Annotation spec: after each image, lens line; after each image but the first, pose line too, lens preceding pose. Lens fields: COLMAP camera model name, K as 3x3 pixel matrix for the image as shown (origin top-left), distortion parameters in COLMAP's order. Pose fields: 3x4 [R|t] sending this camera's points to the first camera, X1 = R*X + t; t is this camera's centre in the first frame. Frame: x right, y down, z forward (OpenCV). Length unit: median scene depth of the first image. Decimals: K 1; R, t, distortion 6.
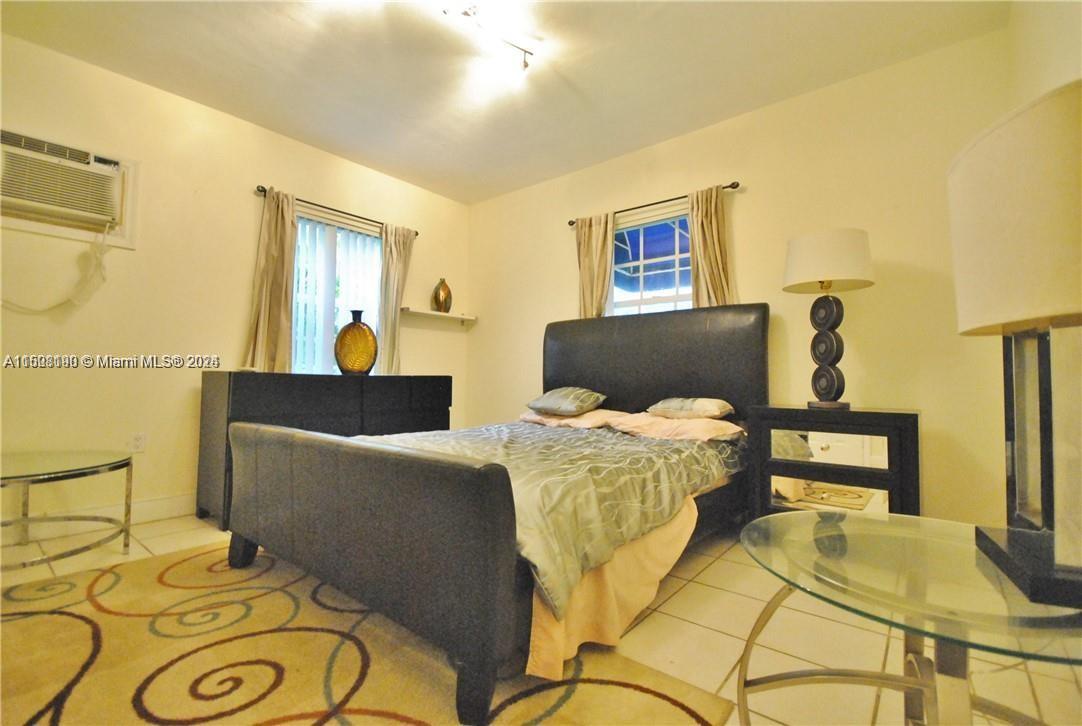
lens RADIAL K [[477.7, 0, 541.0], [0, 477.7, 363.0], [0, 0, 1]] dist [0.027156, -0.027707]
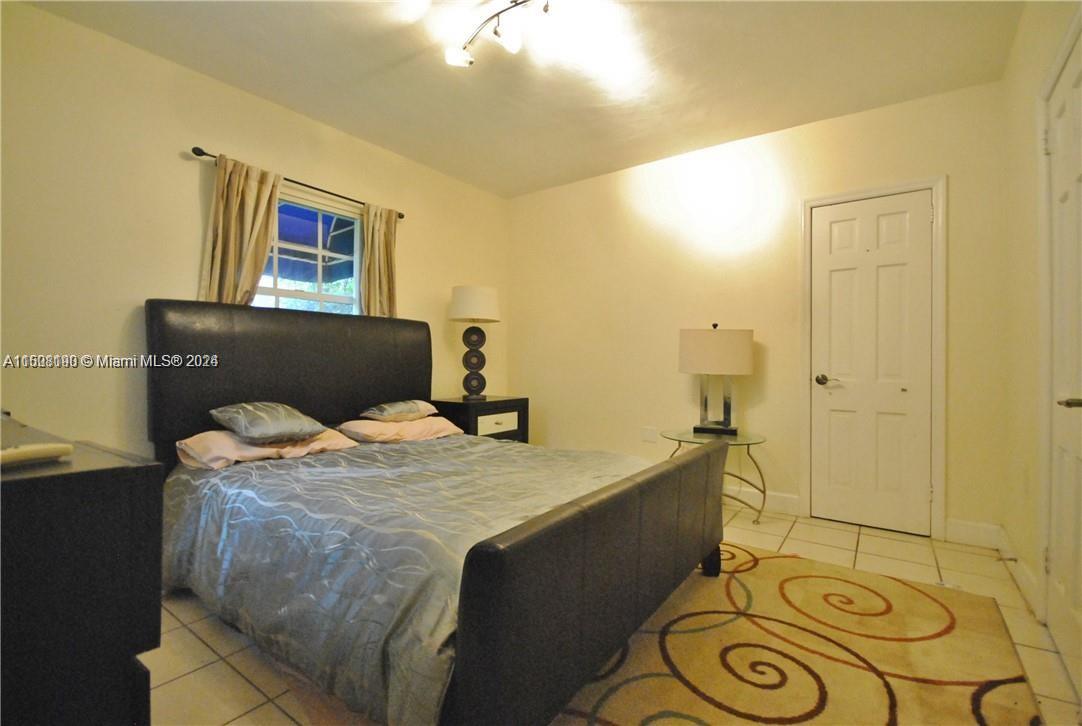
lens RADIAL K [[477.7, 0, 541.0], [0, 477.7, 363.0], [0, 0, 1]] dist [0.027156, -0.027707]
pose [[-0.066013, -0.015147, 0.997704, -1.155597], [-0.048515, 0.998751, 0.011953, -0.062149], [-0.996639, -0.047615, -0.066665, 1.058944]]
